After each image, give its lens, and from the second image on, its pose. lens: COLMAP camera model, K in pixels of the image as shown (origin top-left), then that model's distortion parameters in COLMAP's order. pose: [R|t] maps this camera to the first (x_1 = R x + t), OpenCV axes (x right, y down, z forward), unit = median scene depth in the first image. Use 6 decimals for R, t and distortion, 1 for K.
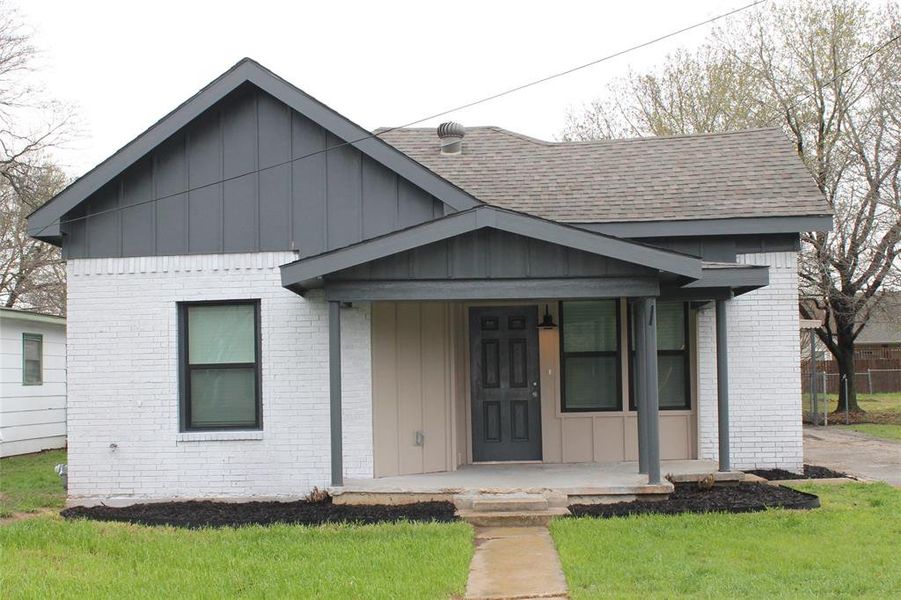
lens RADIAL K [[1190.5, 0, 450.5], [0, 1190.5, 300.0], [0, 0, 1]] dist [-0.062801, -0.004666]
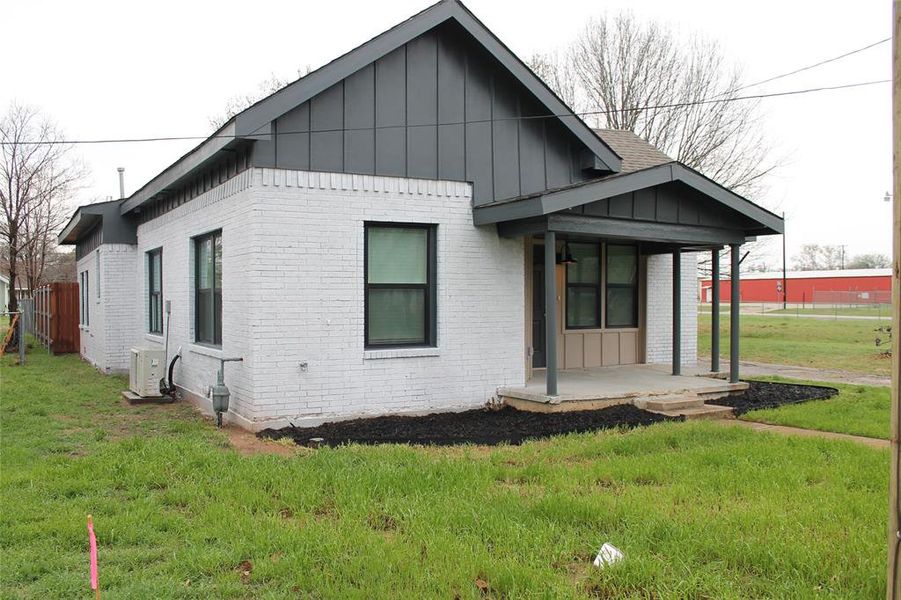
lens RADIAL K [[803.6, 0, 450.5], [0, 803.6, 300.0], [0, 0, 1]] dist [-0.159479, 0.148805]
pose [[0.835430, 0.020391, 0.549219, -0.542610], [-0.054810, 0.997421, 0.046342, 0.032943], [-0.546857, -0.068819, 0.834393, 0.389656]]
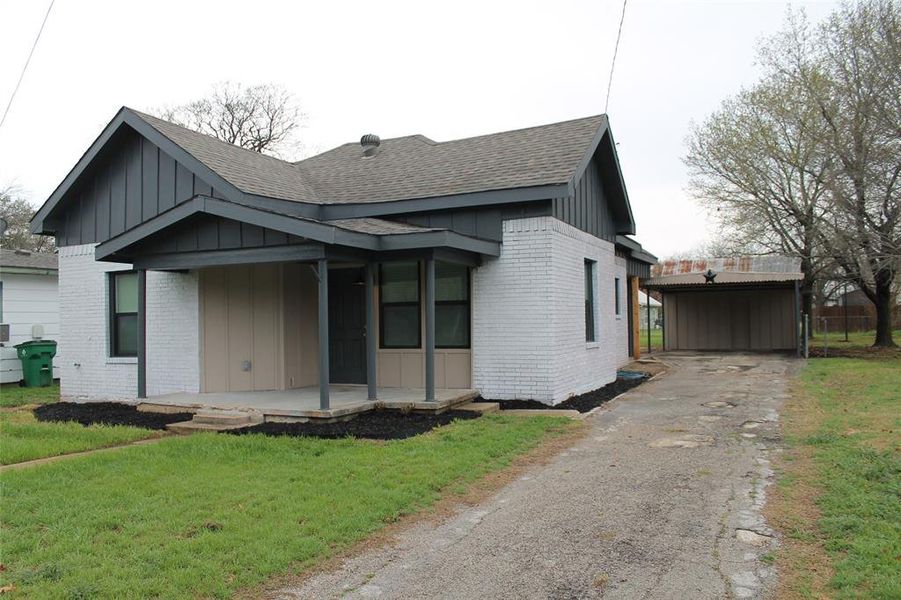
lens RADIAL K [[754.1, 0, 436.6], [0, 754.1, 296.1], [0, 0, 1]] dist [-0.139441, 0.122401]
pose [[0.916790, -0.010038, -0.399242, 0.539335], [0.026531, 0.999007, 0.035806, 0.009776], [0.398486, -0.043419, 0.916146, 0.299760]]
